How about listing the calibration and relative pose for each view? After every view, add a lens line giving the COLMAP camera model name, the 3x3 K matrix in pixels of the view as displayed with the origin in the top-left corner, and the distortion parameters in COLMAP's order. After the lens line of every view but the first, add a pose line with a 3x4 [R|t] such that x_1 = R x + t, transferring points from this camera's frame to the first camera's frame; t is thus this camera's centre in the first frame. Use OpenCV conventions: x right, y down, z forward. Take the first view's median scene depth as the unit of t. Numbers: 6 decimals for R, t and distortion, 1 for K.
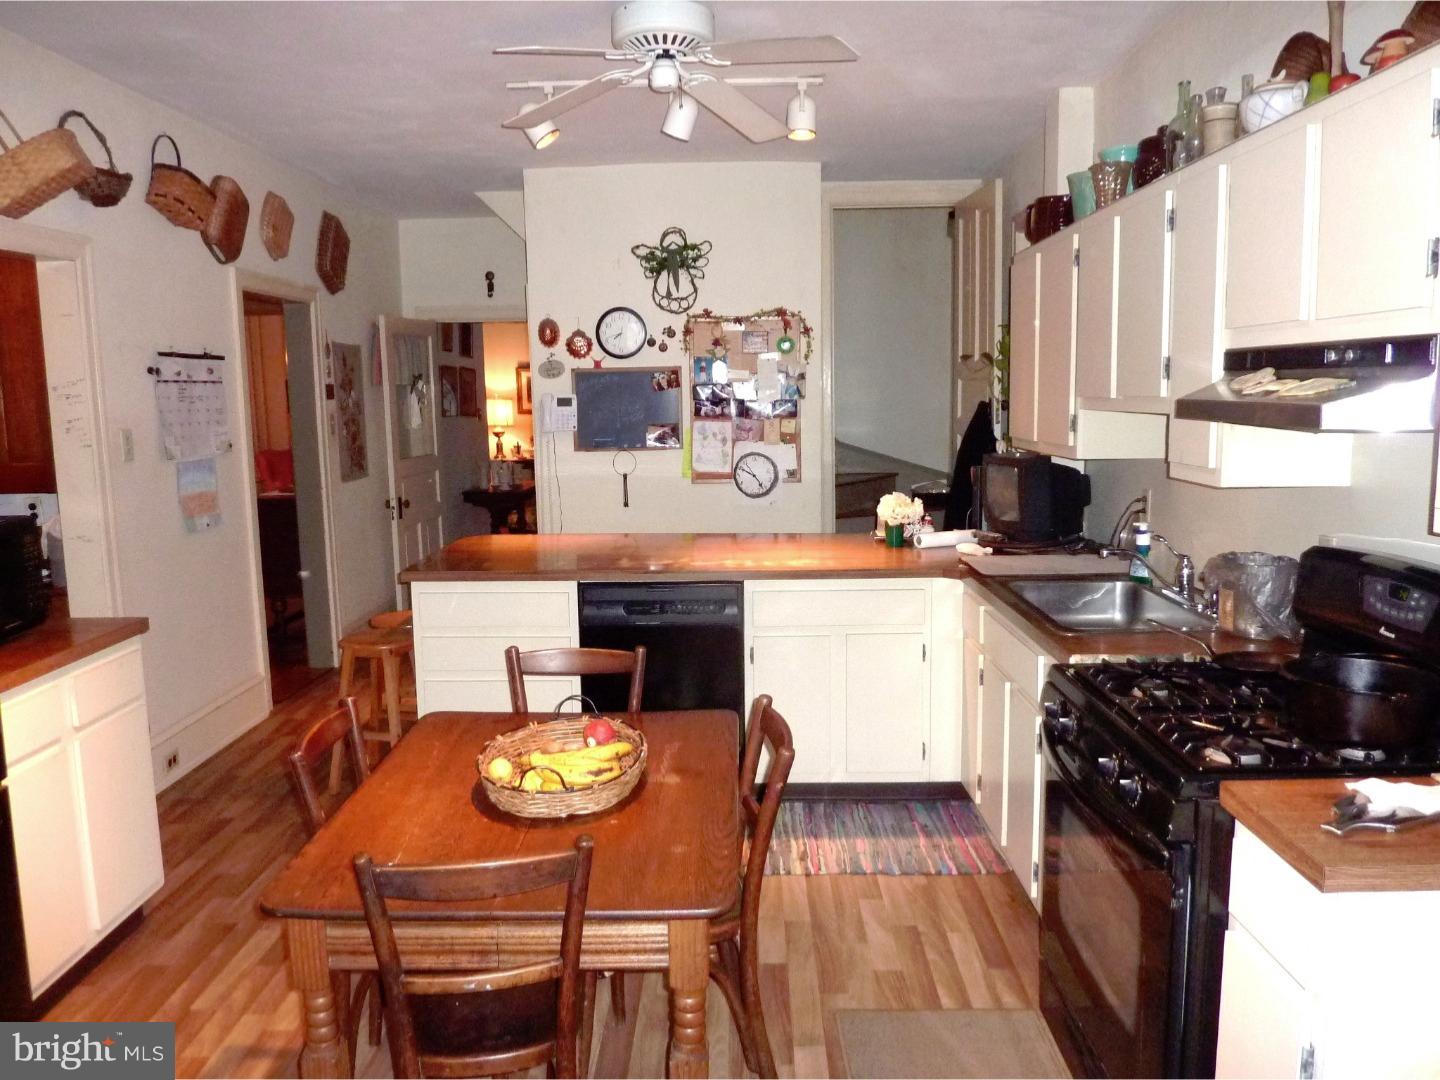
lens RADIAL K [[1079.6, 0, 721.4], [0, 1079.6, 549.9], [0, 0, 1]] dist [-0.009950, -0.039275]
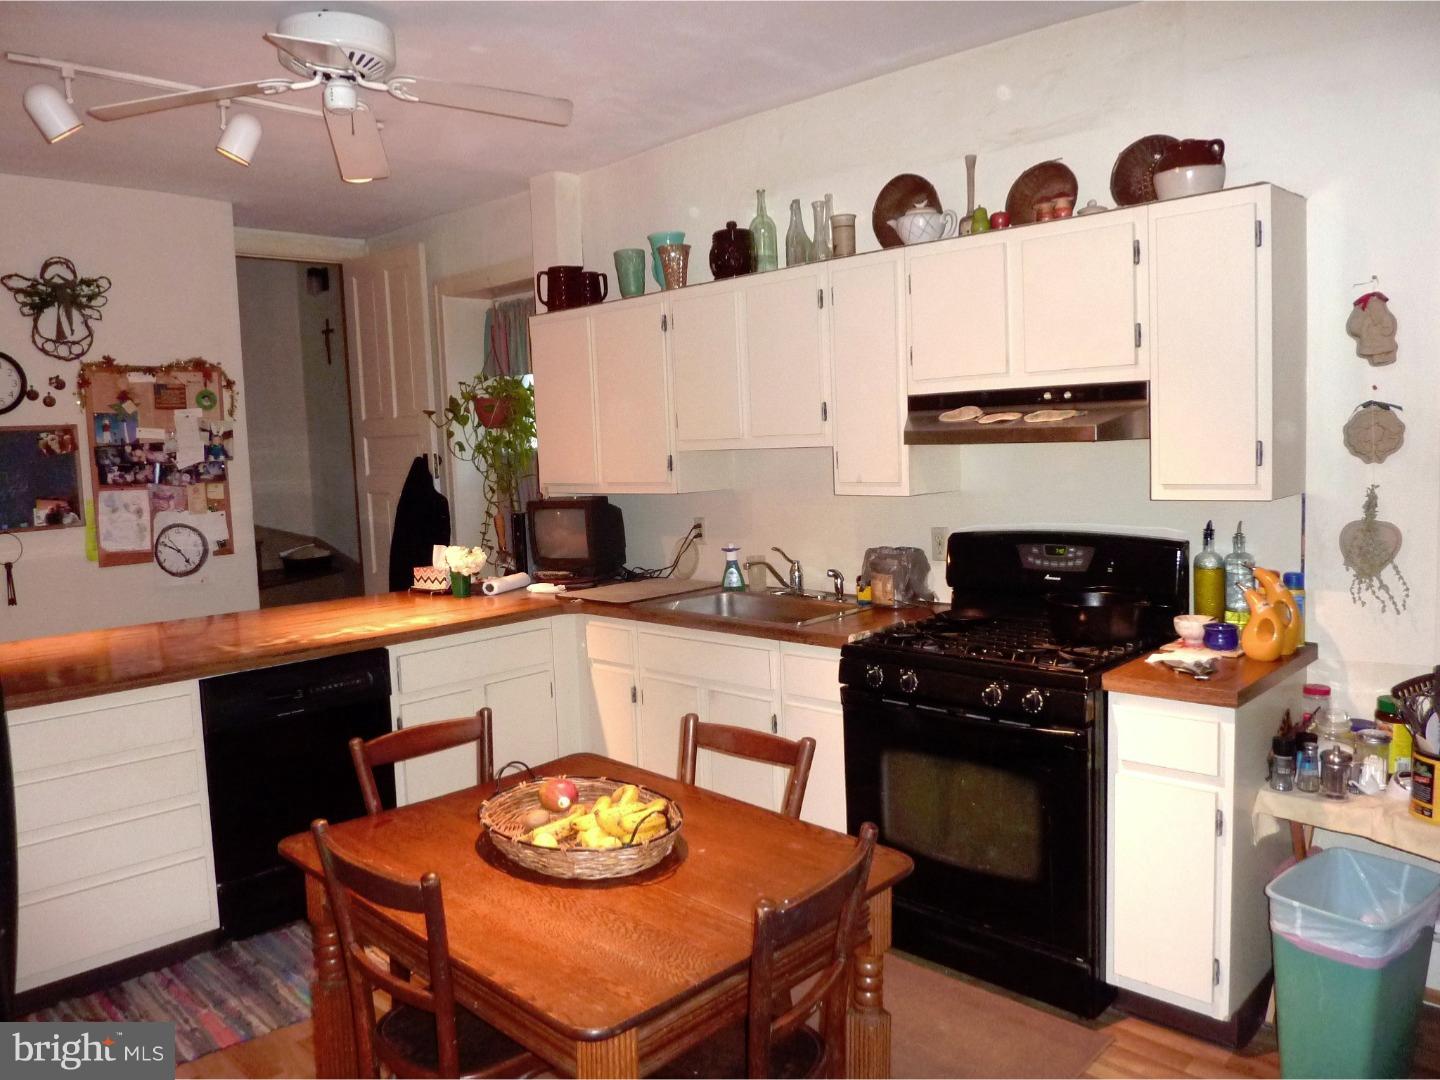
lens RADIAL K [[1079.6, 0, 725.7], [0, 1079.6, 531.3], [0, 0, 1]] dist [-0.009950, -0.039275]
pose [[0.680499, -0.073081, 0.729096, -0.299478], [0.134020, 0.990643, -0.025790, -0.003935], [-0.720389, 0.115264, 0.683925, 0.104350]]
